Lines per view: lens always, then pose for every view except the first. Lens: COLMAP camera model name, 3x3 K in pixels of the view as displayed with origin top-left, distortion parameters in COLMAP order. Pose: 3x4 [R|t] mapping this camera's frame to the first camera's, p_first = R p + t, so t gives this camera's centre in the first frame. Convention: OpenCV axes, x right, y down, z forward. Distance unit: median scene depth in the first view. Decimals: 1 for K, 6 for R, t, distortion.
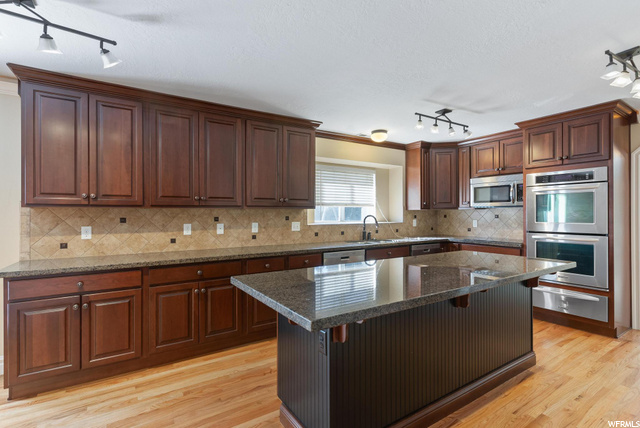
lens RADIAL K [[299.0, 0, 336.0], [0, 299.0, 212.6], [0, 0, 1]] dist [0.001218, 0.000319]
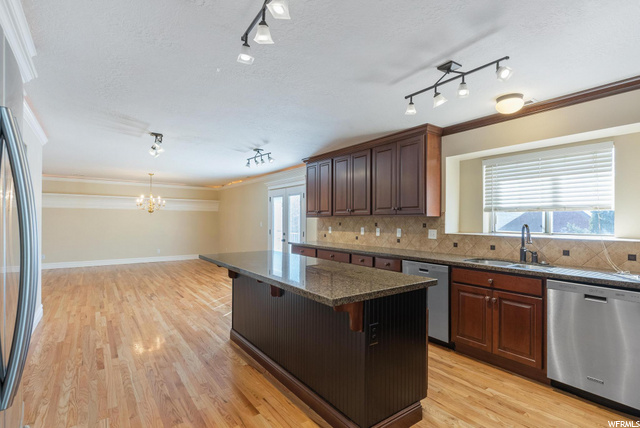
lens RADIAL K [[322.6, 0, 303.8], [0, 322.6, 219.9], [0, 0, 1]] dist [0.000118, 0.000032]
pose [[0.000783, 0.002174, -0.999997, 1.092687], [-0.000499, 0.999998, 0.002173, -0.002868], [1.000000, 0.000497, 0.000784, 0.695290]]
